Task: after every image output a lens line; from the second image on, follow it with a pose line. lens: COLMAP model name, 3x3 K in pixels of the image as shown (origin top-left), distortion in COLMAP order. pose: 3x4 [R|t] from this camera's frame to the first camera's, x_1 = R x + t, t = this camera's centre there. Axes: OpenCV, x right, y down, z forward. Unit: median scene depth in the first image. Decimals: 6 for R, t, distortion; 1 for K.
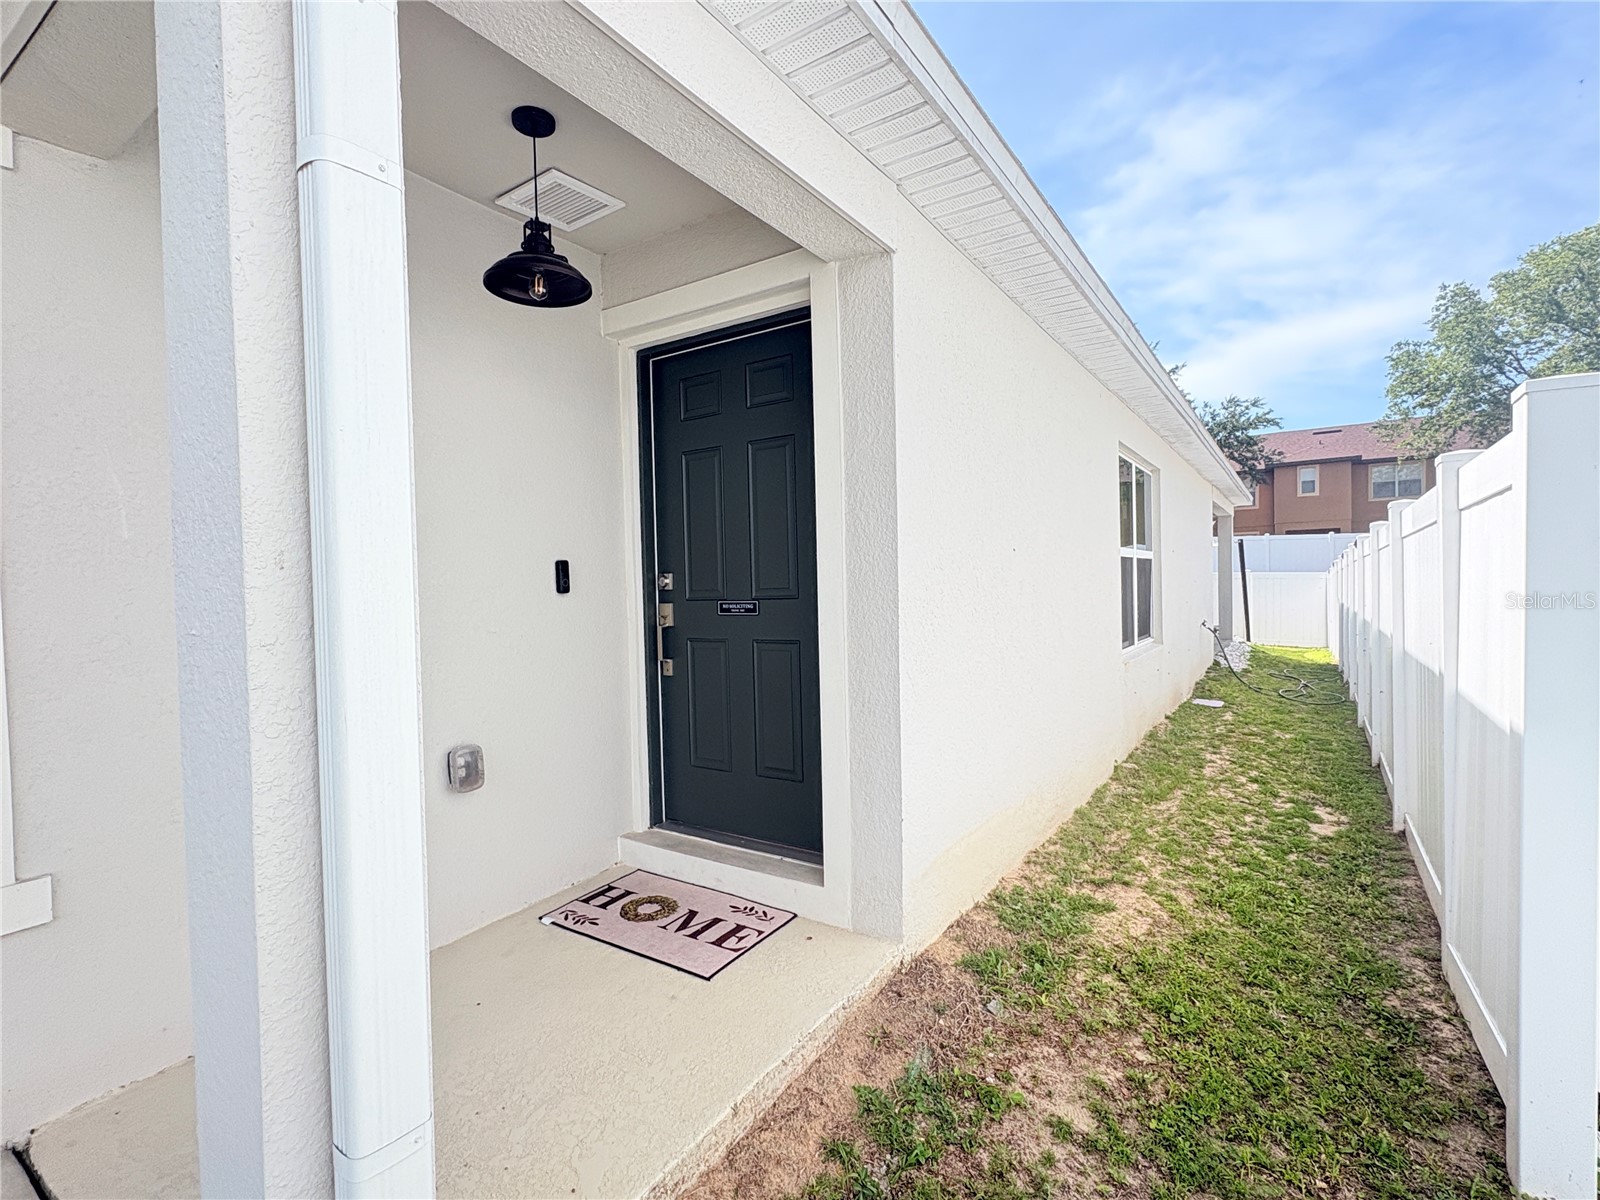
lens RADIAL K [[757.6, 0, 799.6], [0, 757.6, 601.2], [0, 0, 1]] dist [0.000008, -0.000161]
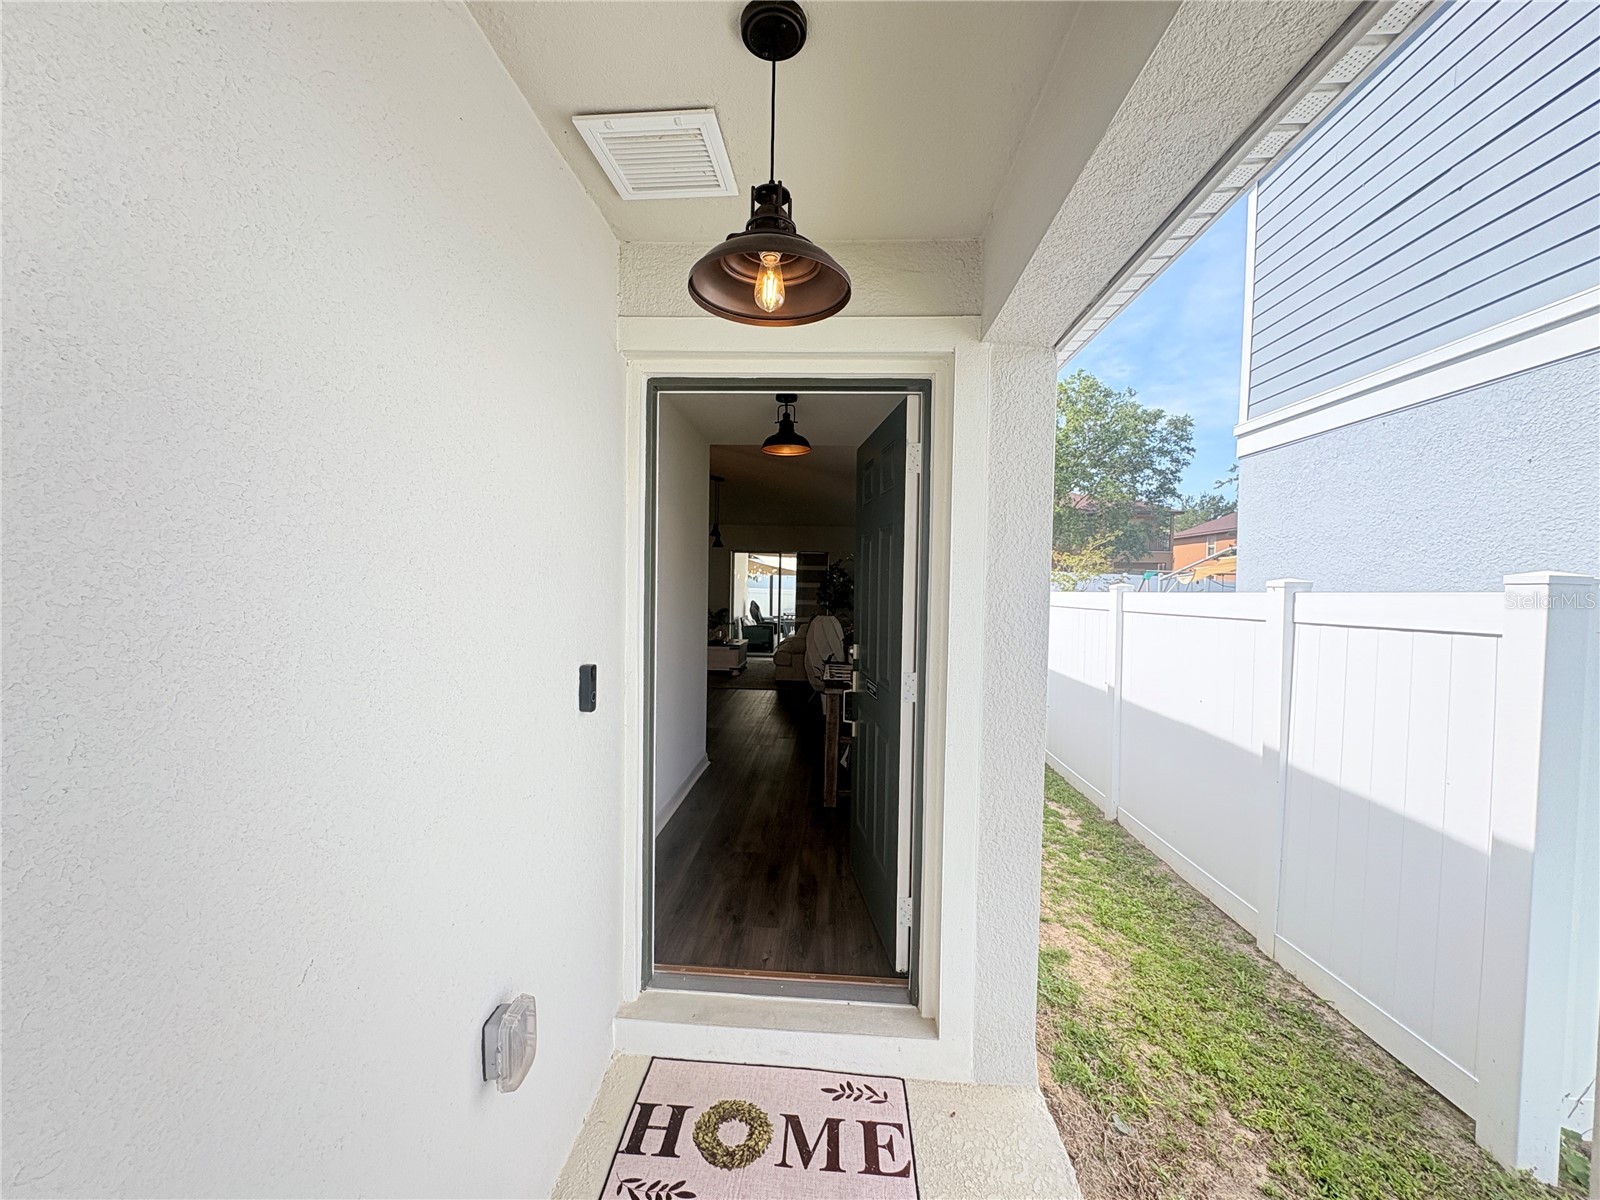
lens RADIAL K [[626.9, 0, 800.0], [0, 626.9, 600.0], [0, 0, 1]] dist [-0.007933, -0.000197]
pose [[0.864683, 0.028346, 0.501517, -0.465808], [-0.030016, 0.999538, -0.004743, -0.124127], [-0.501420, -0.010953, 0.865135, 0.432822]]
